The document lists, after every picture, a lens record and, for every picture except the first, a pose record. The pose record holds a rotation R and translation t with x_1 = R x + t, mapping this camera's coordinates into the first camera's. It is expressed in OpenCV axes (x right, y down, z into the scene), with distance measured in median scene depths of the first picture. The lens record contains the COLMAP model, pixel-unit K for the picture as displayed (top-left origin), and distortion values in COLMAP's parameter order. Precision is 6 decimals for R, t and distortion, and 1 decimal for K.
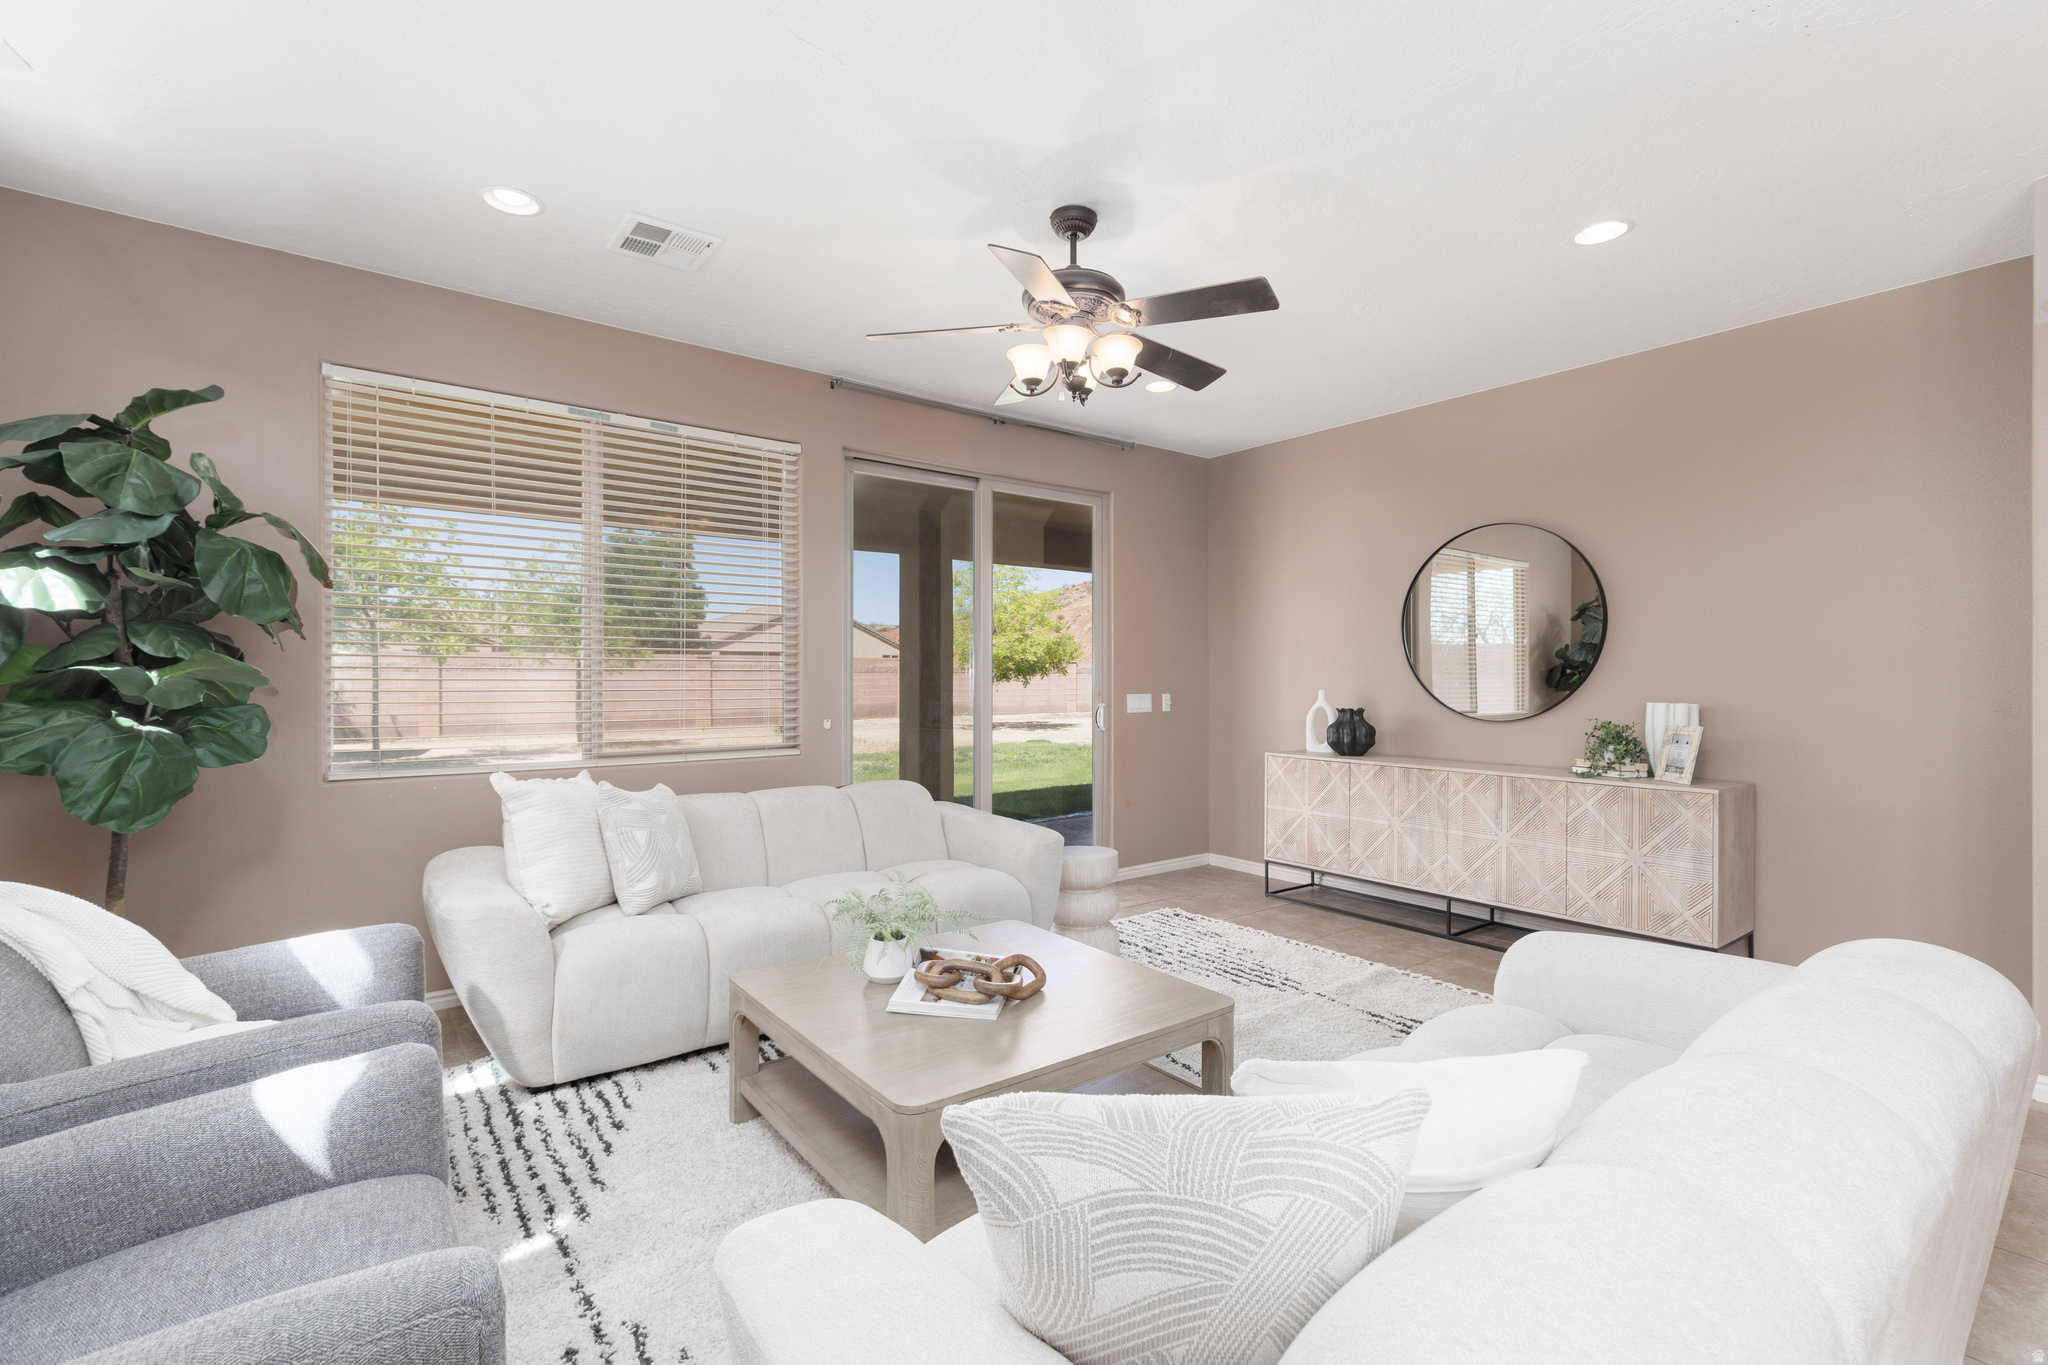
lens RADIAL K [[915.5, 0, 1018.9], [0, 915.5, 683.4], [0, 0, 1]] dist [0.002873, -0.000110]
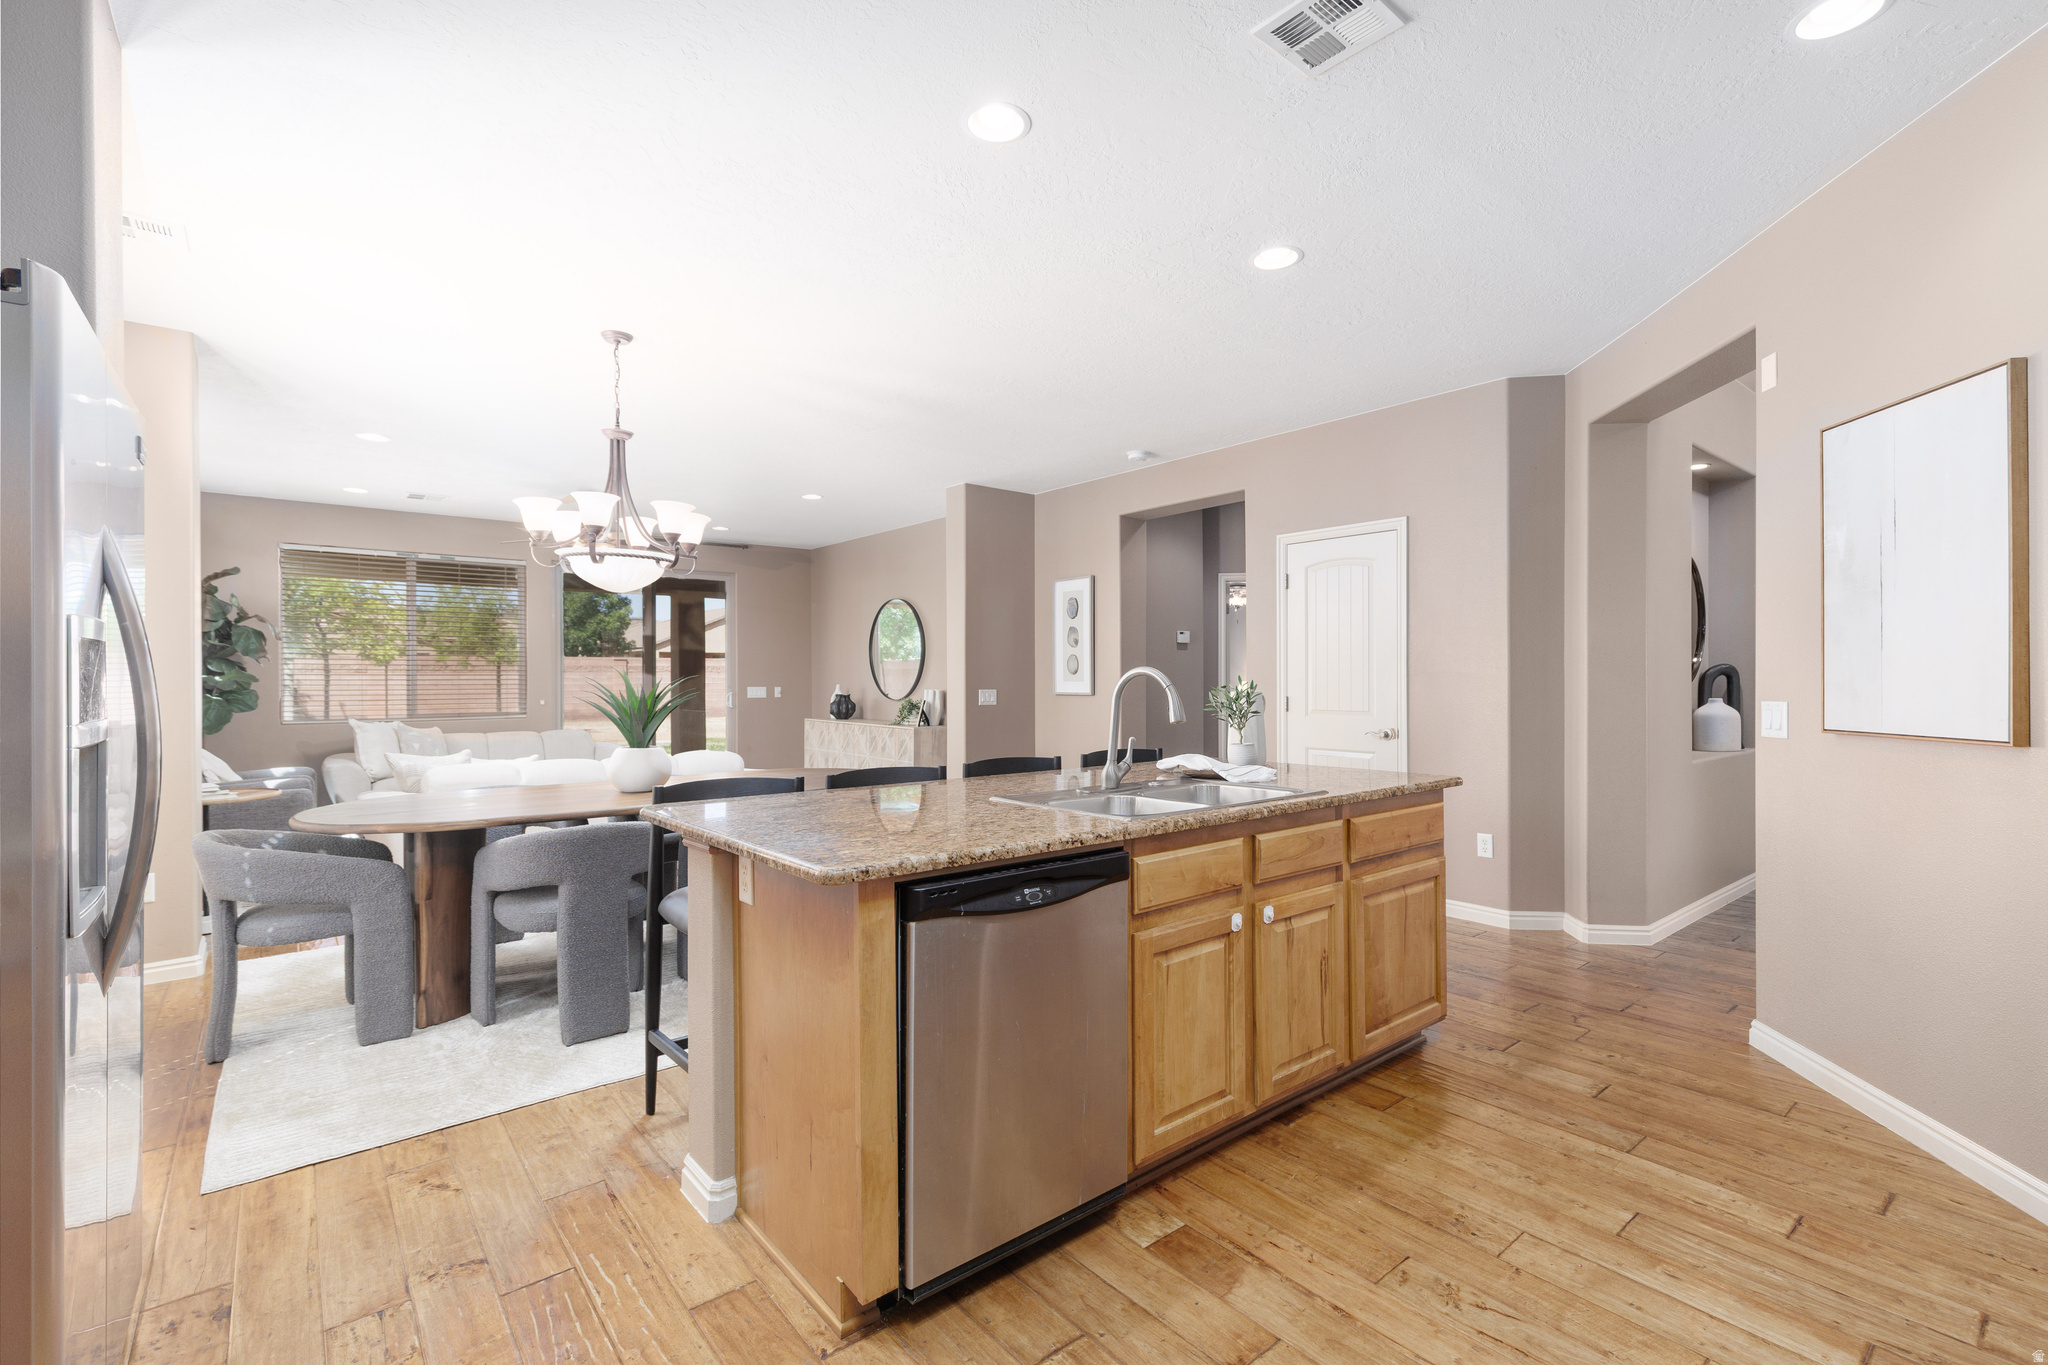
lens RADIAL K [[915.5, 0, 1010.5], [0, 915.5, 684.7], [0, 0, 1]] dist [0.002873, -0.000110]
pose [[0.999737, -0.002625, 0.022793, 1.257041], [0.002561, 0.999993, 0.002811, 0.007752], [-0.022800, -0.002752, 0.999736, -1.649771]]
